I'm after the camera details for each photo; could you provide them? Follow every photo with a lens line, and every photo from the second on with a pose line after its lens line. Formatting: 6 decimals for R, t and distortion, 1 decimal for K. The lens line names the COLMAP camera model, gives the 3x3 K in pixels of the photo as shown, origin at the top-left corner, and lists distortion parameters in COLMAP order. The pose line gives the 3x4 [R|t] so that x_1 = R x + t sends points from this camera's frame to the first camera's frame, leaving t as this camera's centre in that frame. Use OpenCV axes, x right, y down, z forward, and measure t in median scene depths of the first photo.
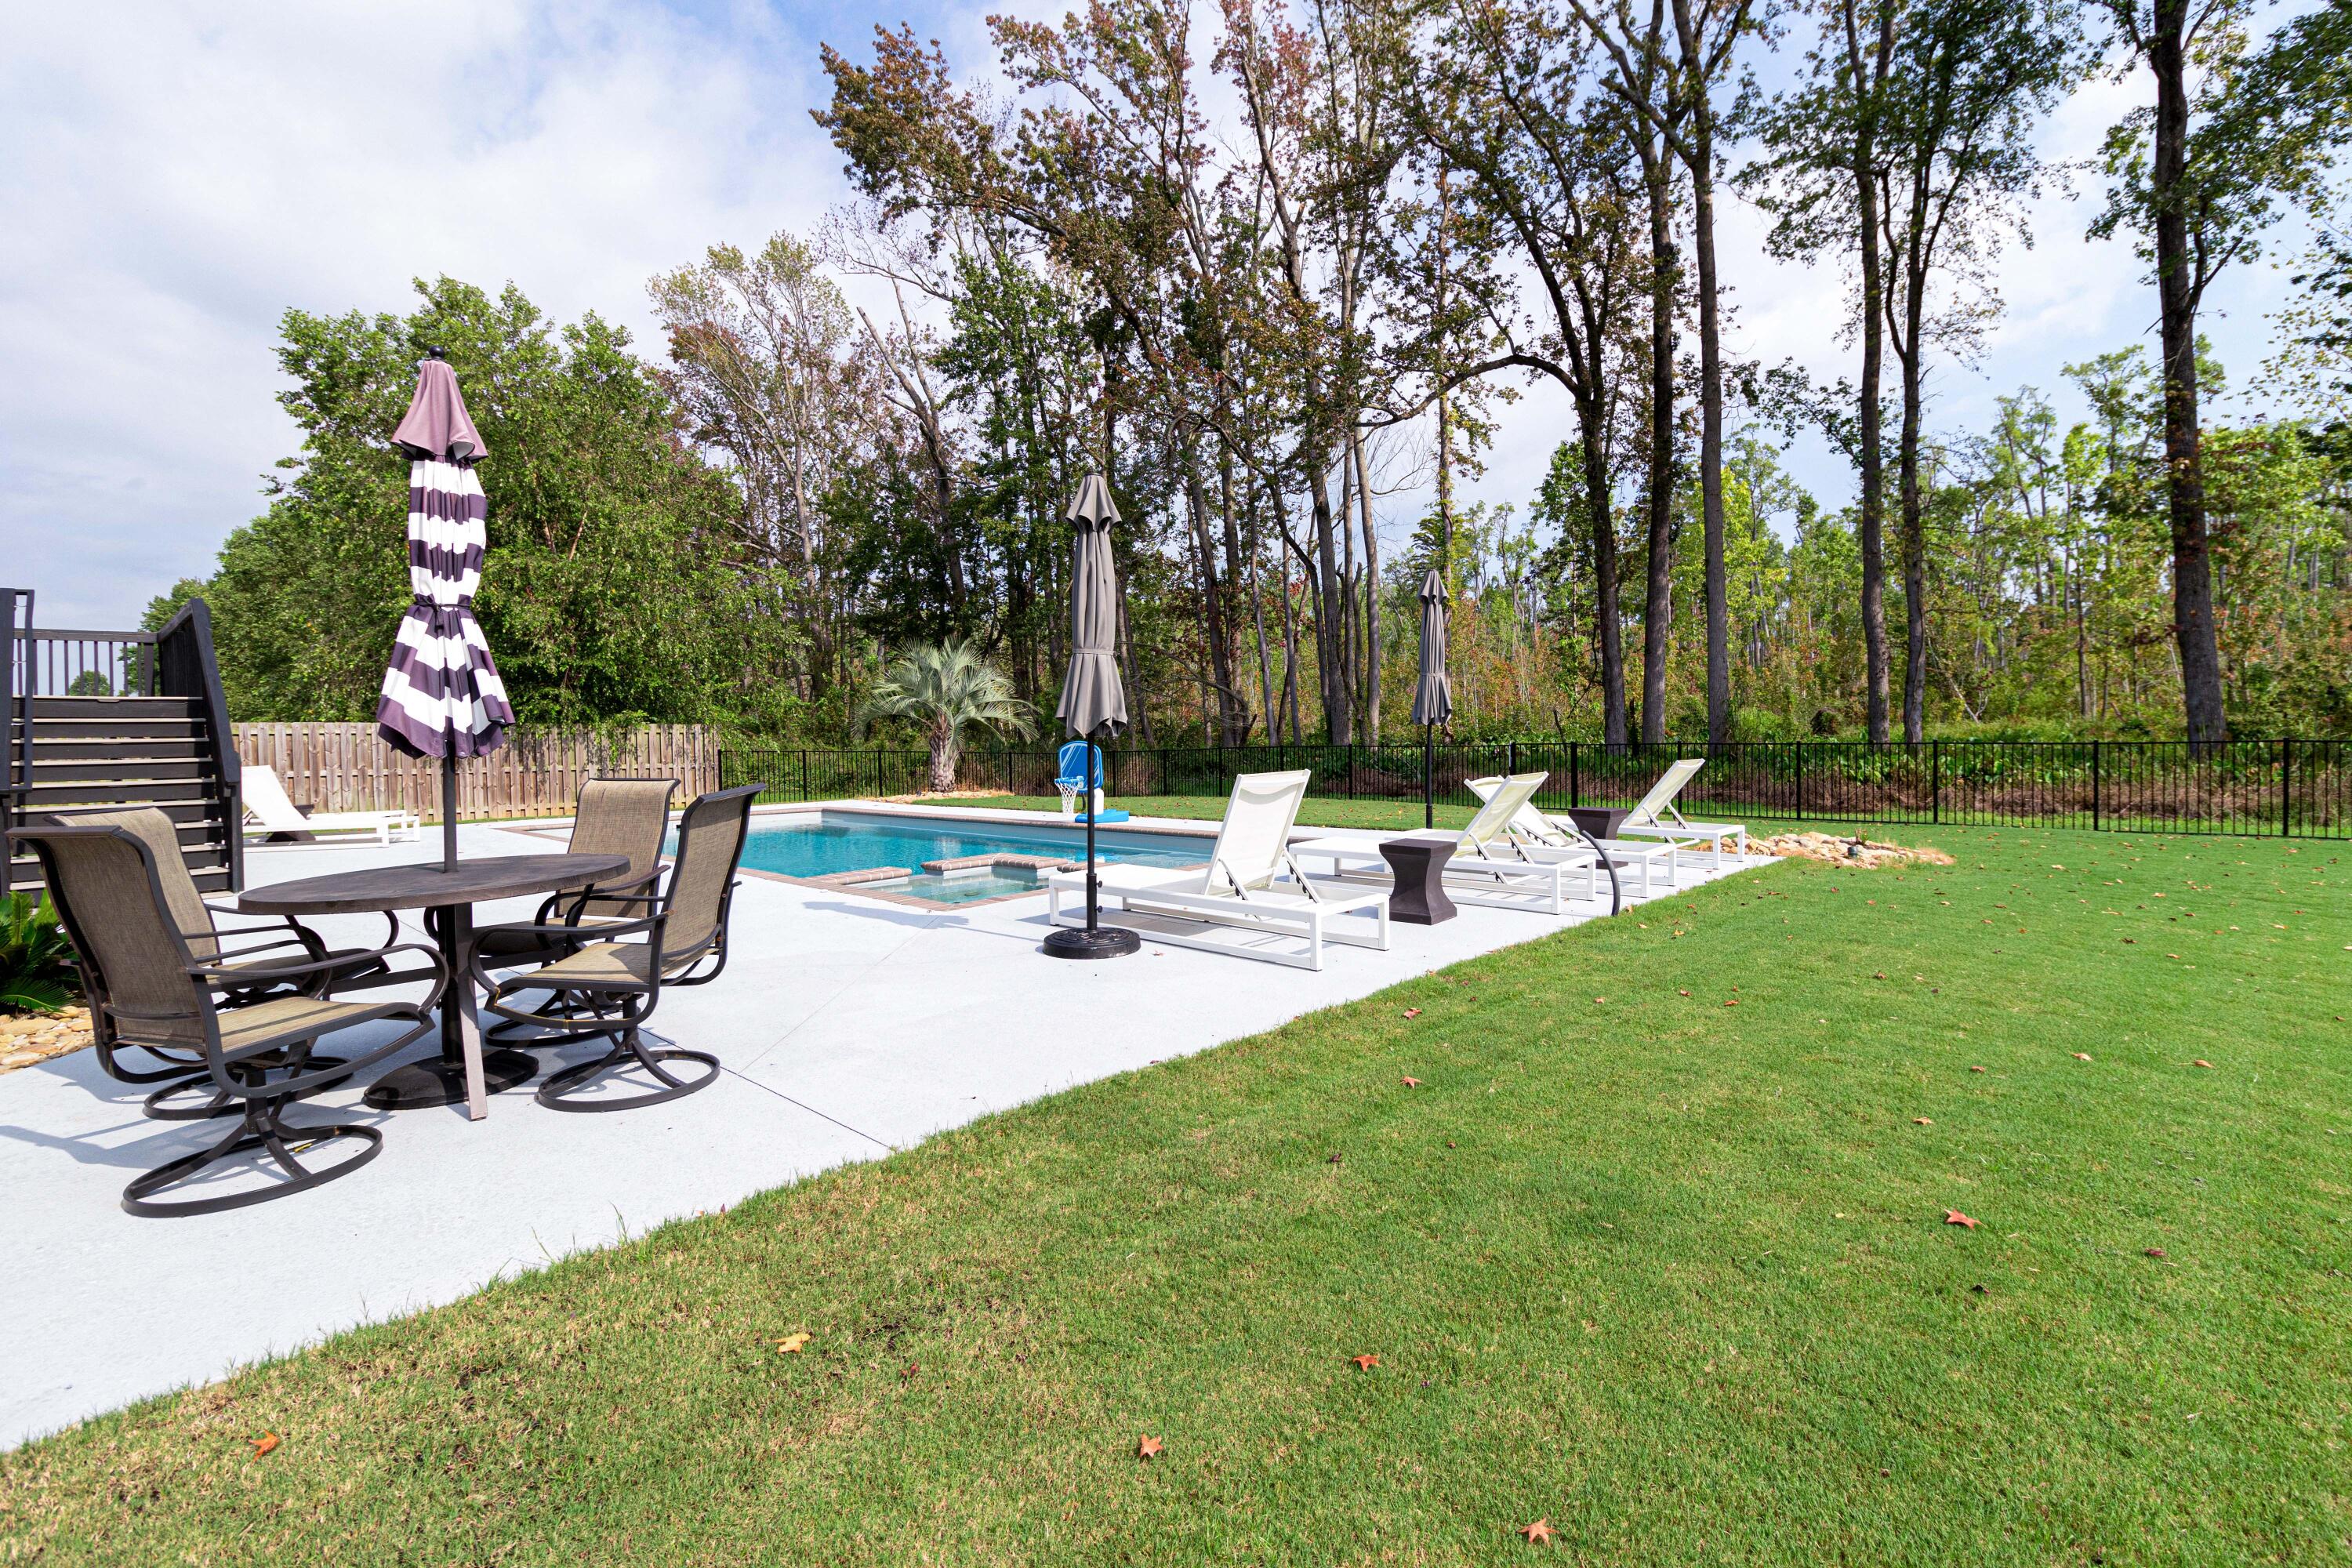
lens RADIAL K [[1087.6, 0, 1193.5], [0, 1087.6, 750.0], [0, 0, 1]] dist [0.000209, 0.000725]
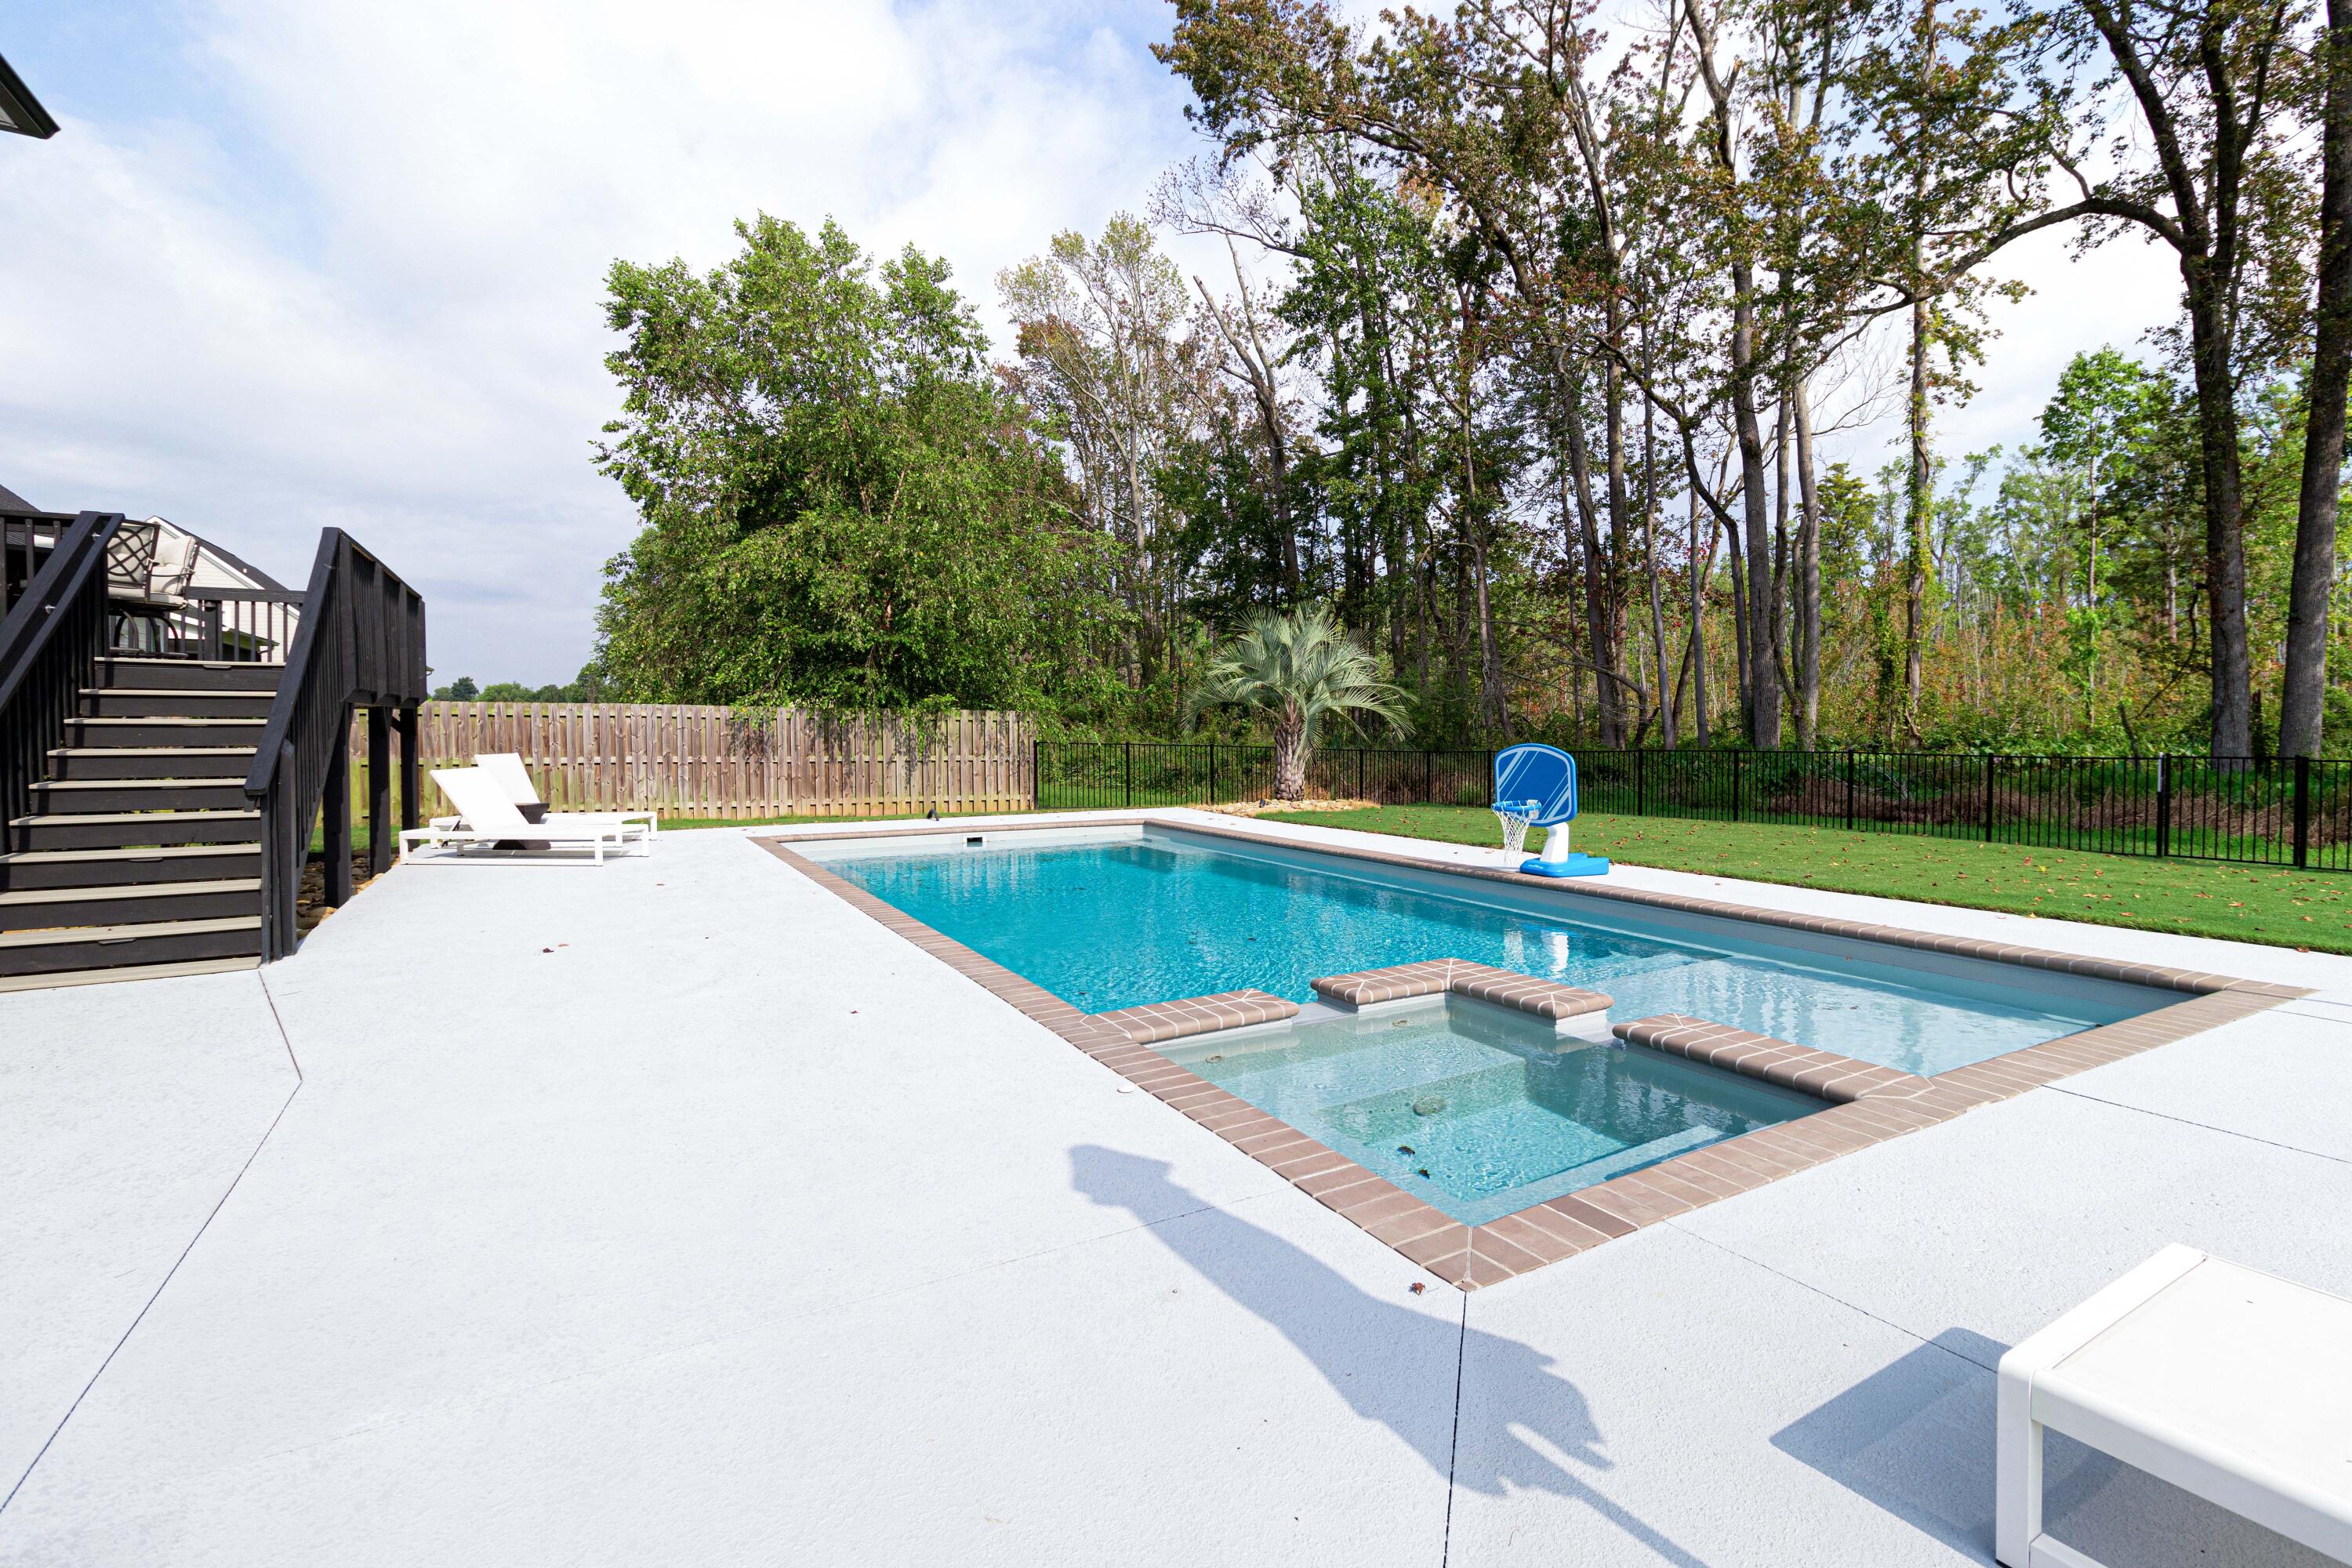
lens RADIAL K [[1087.6, 0, 1193.5], [0, 1087.6, 750.0], [0, 0, 1]] dist [0.000209, 0.000725]
pose [[0.957889, 0.021784, -0.286310, -0.036902], [-0.019708, 0.999754, 0.010130, -0.002290], [0.286461, -0.004061, 0.958083, 0.113562]]
